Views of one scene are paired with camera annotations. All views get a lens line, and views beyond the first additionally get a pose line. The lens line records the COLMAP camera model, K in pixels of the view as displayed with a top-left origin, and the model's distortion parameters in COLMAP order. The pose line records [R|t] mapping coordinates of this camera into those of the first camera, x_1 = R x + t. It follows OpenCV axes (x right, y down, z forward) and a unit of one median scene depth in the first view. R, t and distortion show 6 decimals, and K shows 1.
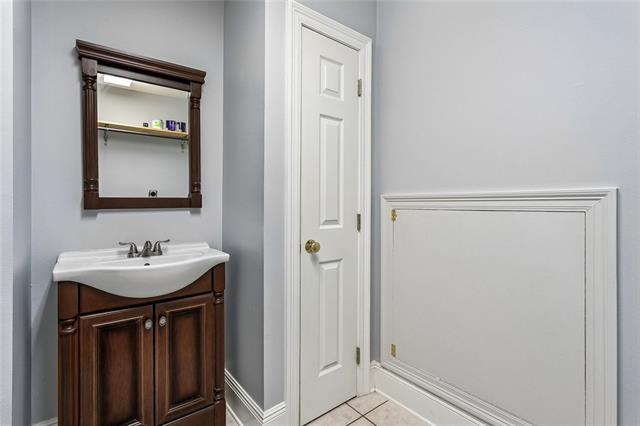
lens RADIAL K [[304.8, 0, 319.4], [0, 304.8, 207.5], [0, 0, 1]] dist [0.000384, 0.001557]
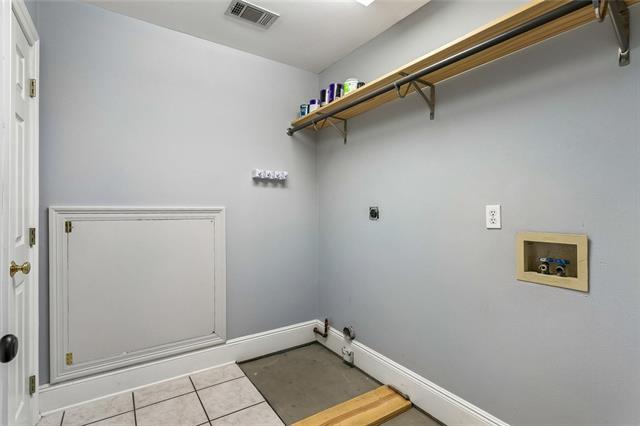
lens RADIAL K [[304.8, 0, 319.0], [0, 304.8, 211.9], [0, 0, 1]] dist [0.000384, 0.001557]
pose [[0.067948, -0.004046, 0.997681, -0.724863], [0.010051, 0.999944, 0.003371, -0.019769], [-0.997638, 0.009799, 0.067985, 0.089798]]
